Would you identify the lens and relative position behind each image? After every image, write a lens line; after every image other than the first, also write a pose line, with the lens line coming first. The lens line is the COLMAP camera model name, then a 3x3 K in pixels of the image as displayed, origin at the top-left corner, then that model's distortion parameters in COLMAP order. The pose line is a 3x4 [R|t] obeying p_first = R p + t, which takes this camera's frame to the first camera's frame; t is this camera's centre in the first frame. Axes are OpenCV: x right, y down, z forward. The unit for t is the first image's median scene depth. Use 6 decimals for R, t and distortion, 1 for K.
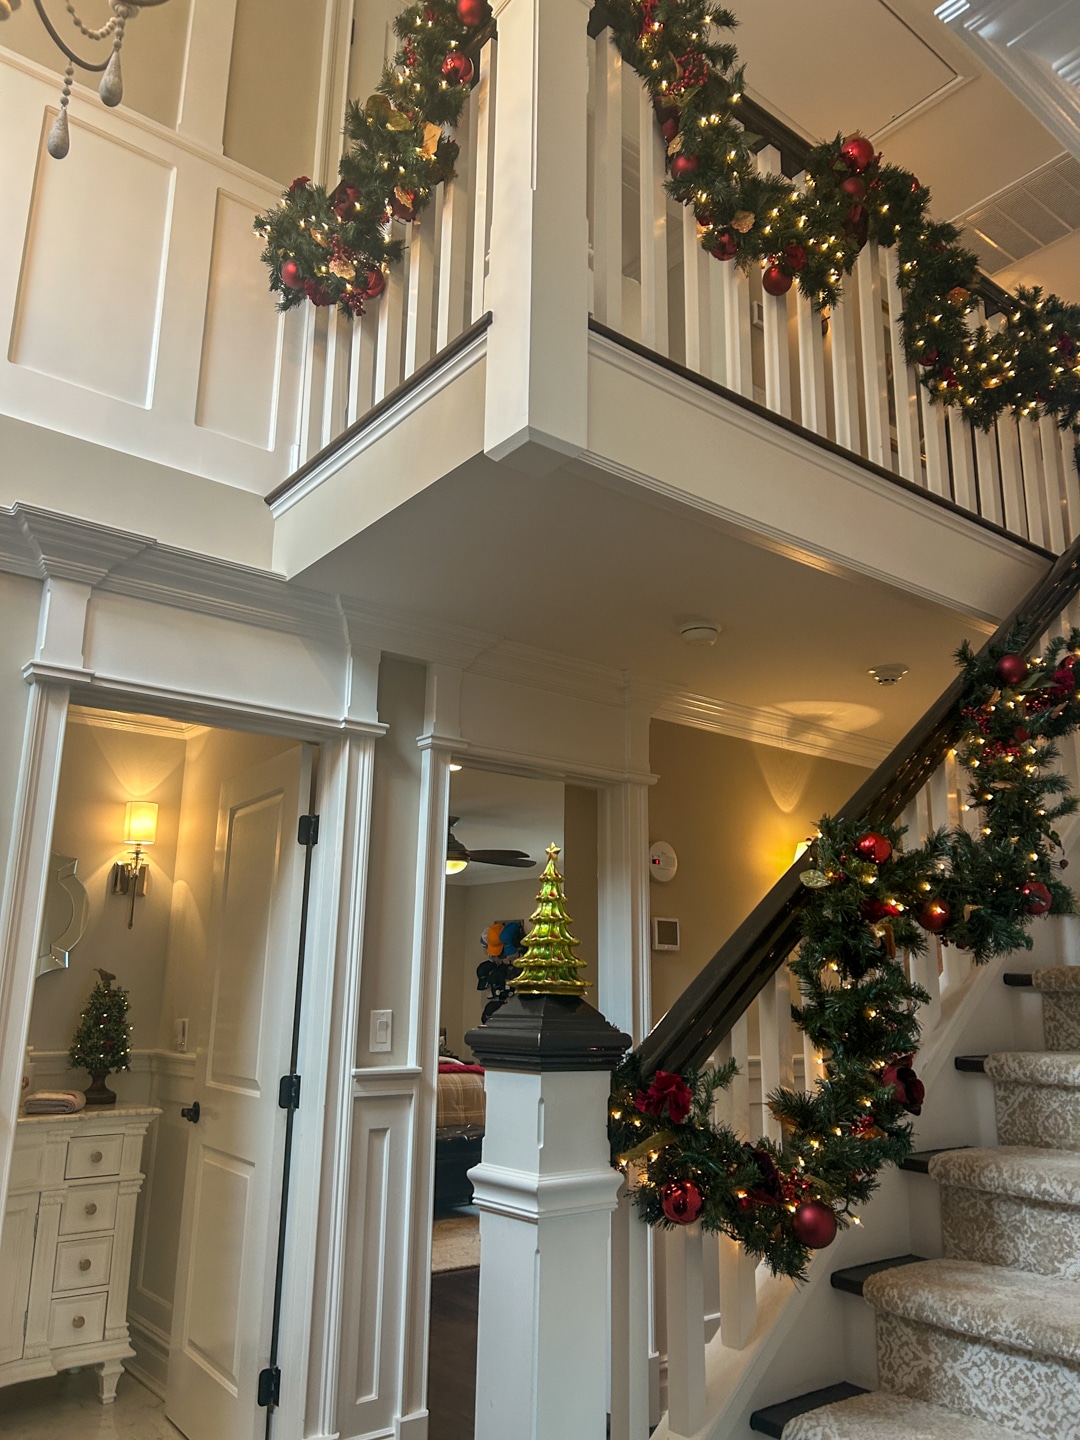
lens RADIAL K [[1095.6, 0, 538.7], [0, 1095.6, 723.5], [0, 0, 1]] dist [0.054272, -0.050616]
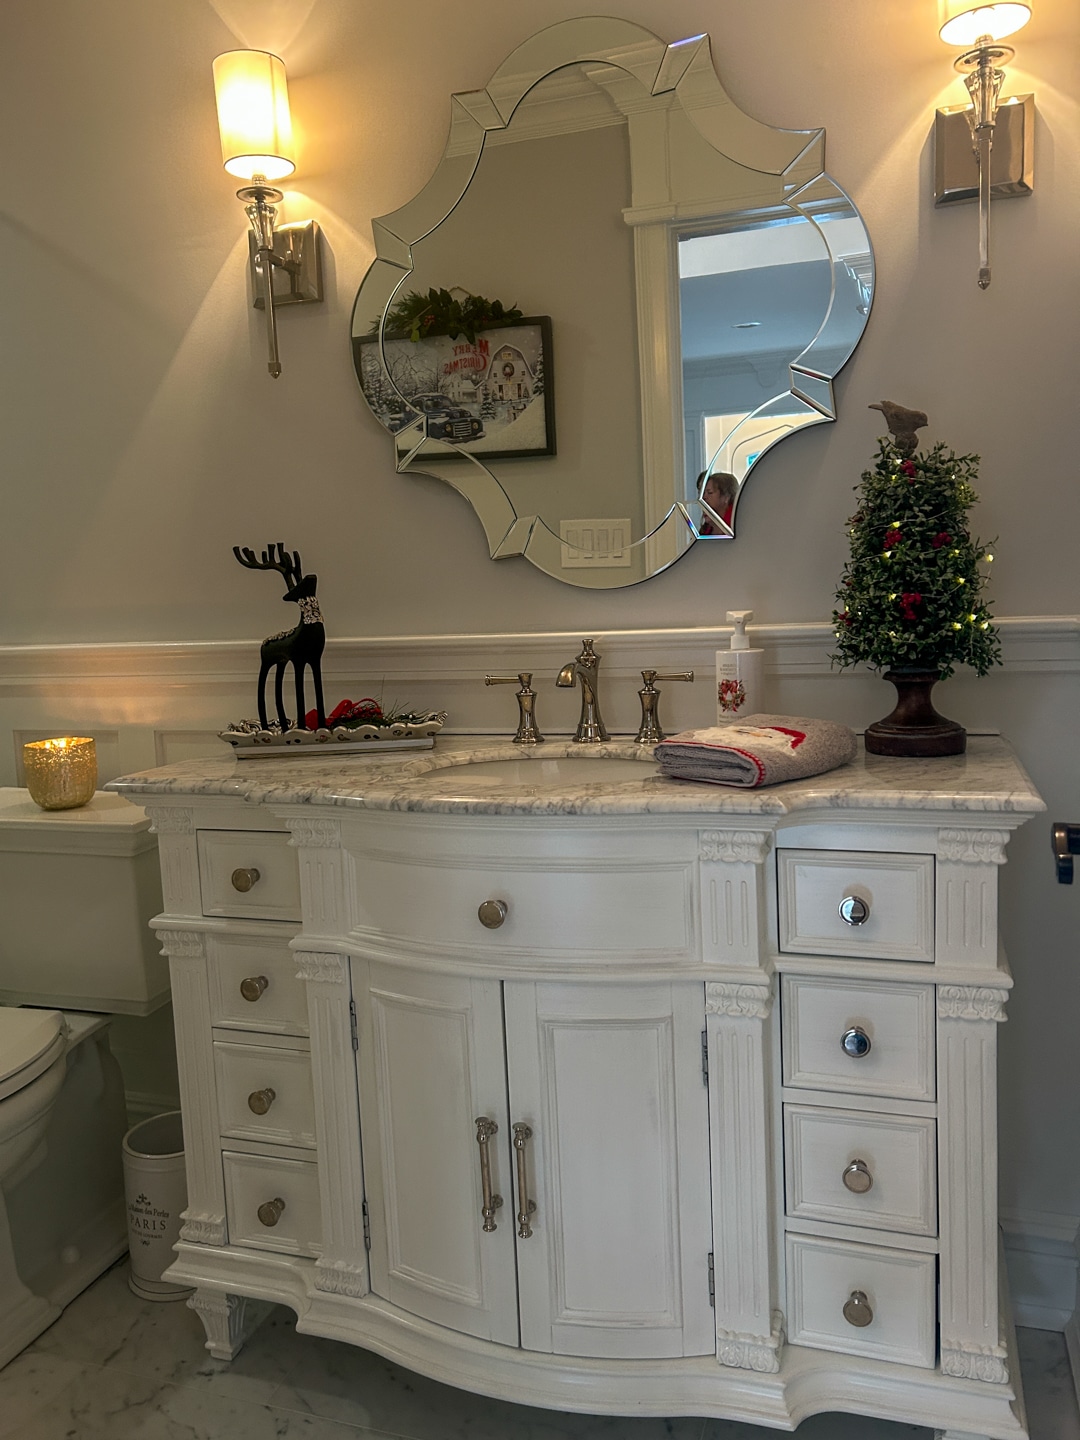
lens RADIAL K [[1095.6, 0, 536.2], [0, 1095.6, 724.6], [0, 0, 1]] dist [0.054272, -0.050616]
pose [[0.559097, 0.063205, -0.826689, -0.168325], [0.244827, 0.940041, 0.237450, 0.224635], [0.792130, -0.335154, 0.510100, 0.747991]]
